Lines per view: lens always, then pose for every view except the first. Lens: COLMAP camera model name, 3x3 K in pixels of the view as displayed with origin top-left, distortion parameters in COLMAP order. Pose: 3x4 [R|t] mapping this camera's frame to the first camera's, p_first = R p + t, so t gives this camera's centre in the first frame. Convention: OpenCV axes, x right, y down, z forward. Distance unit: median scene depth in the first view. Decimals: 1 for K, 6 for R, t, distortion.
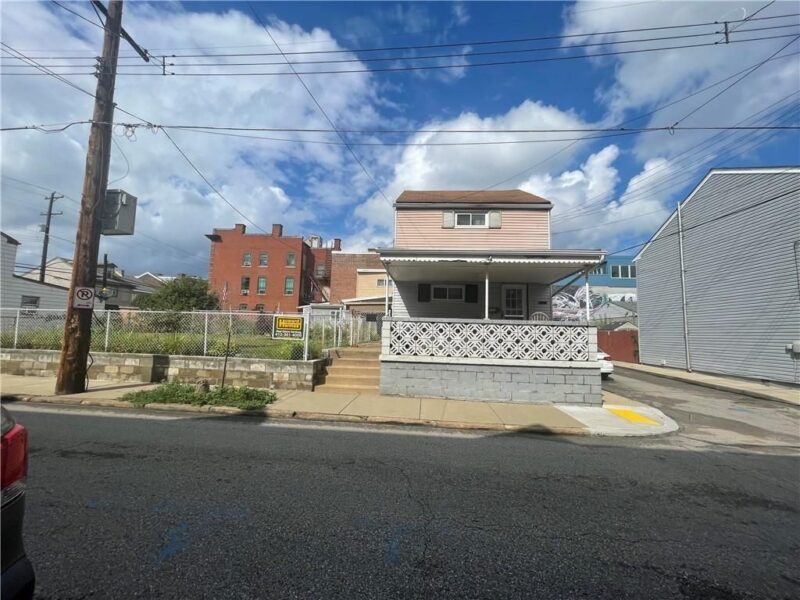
lens RADIAL K [[321.2, 0, 400.0], [0, 321.2, 300.0], [0, 0, 1]] dist [-0.001221, -0.000944]
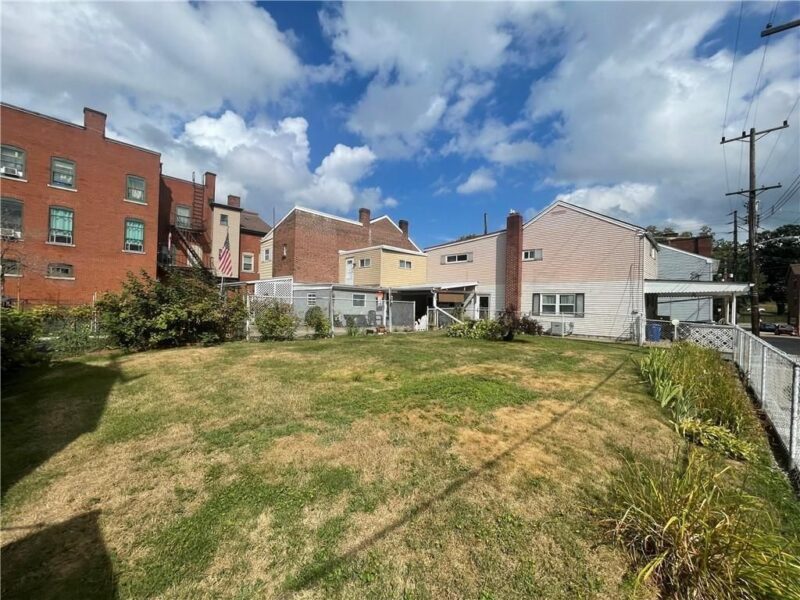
lens RADIAL K [[321.2, 0, 400.0], [0, 321.2, 300.0], [0, 0, 1]] dist [-0.001221, -0.000944]
pose [[0.621800, -0.011293, 0.783094, -0.488832], [-0.082612, 0.993372, 0.079922, -0.015193], [-0.778806, -0.114389, 0.616746, 0.273976]]
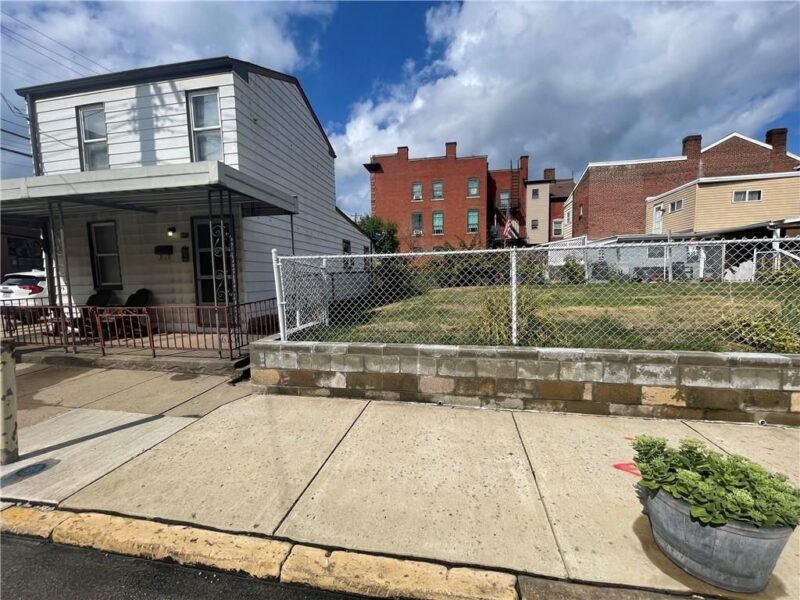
lens RADIAL K [[321.2, 0, 400.0], [0, 321.2, 300.0], [0, 0, 1]] dist [-0.001221, -0.000944]
pose [[0.993015, -0.047054, -0.108199, -0.441816], [0.065882, 0.981888, 0.177640, -0.004628], [0.097881, -0.183527, 0.978129, 0.150705]]
